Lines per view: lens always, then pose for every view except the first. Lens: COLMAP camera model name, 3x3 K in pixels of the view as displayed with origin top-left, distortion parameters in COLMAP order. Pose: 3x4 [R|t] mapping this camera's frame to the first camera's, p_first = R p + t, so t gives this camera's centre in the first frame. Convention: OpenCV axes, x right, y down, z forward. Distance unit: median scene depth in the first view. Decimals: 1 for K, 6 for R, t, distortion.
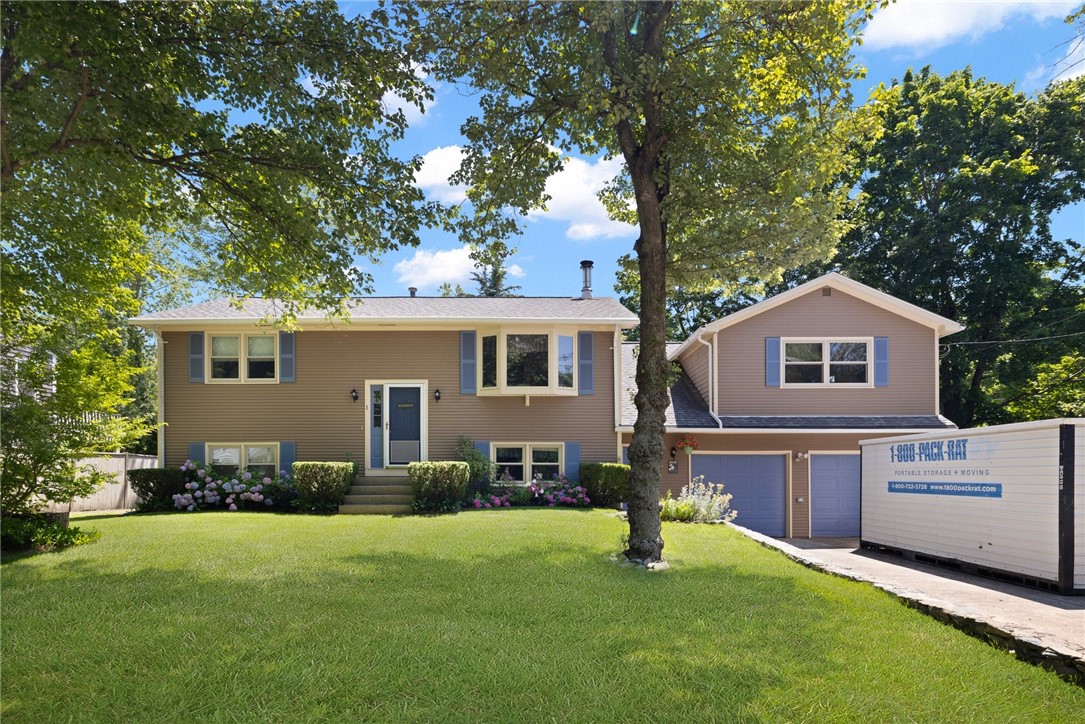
lens RADIAL K [[561.2, 0, 542.8], [0, 561.2, 388.8], [0, 0, 1]] dist [-0.002761, -0.000292]
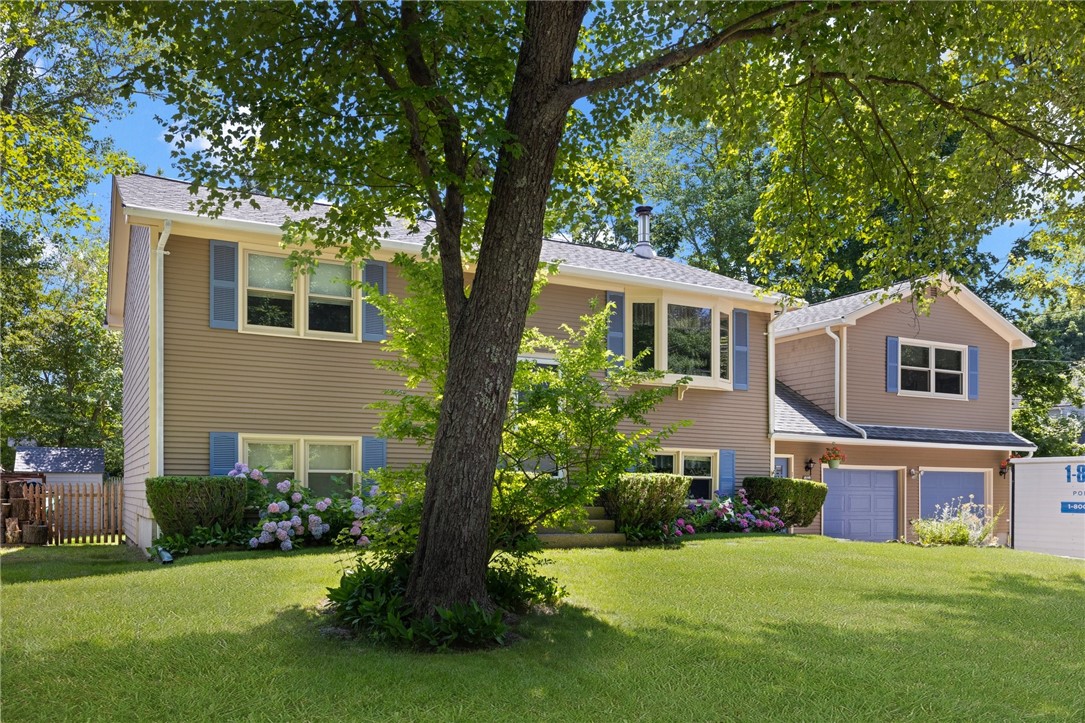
lens RADIAL K [[857.2, 0, 542.5], [0, 857.2, 361.5], [0, 0, 1]] dist [-0.002383, -0.000993]
pose [[0.886661, 0.075480, 0.456219, -0.725811], [-0.078488, 0.996838, -0.012382, 0.007079], [-0.455711, -0.024829, 0.889781, 0.060312]]
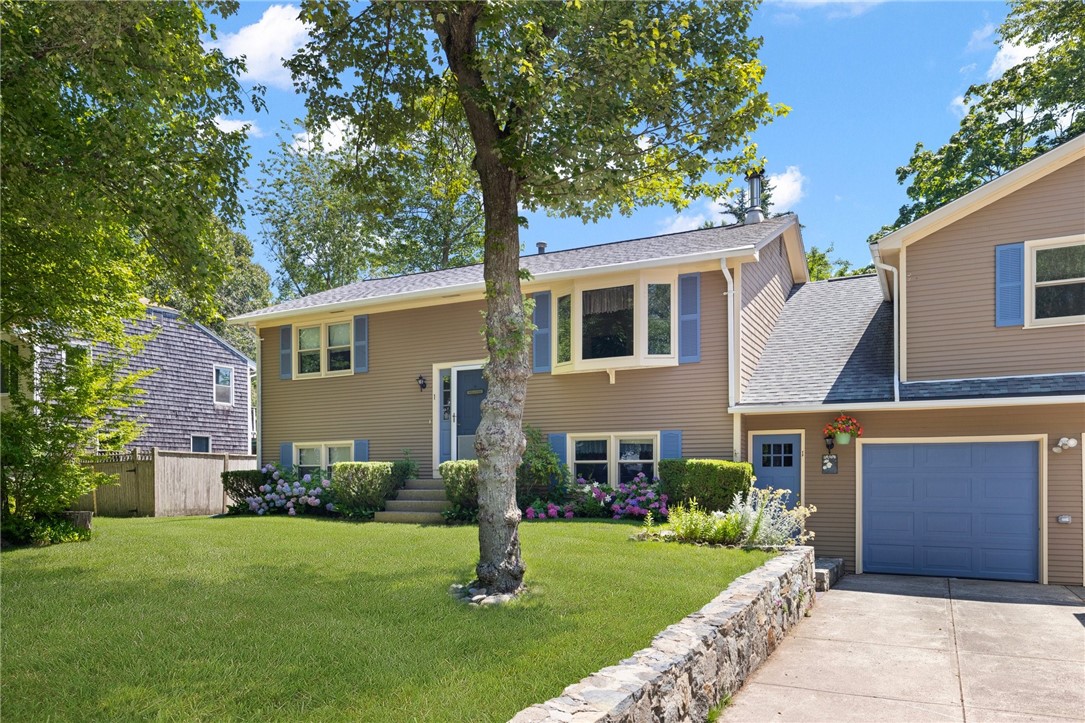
lens RADIAL K [[742.6, 0, 562.3], [0, 742.6, 364.7], [0, 0, 1]] dist [0.001633, 0.000138]
pose [[0.891473, -0.069002, -0.447788, 0.357715], [0.069244, 0.997474, -0.015852, 0.016303], [0.447750, -0.016875, 0.893999, 0.090923]]
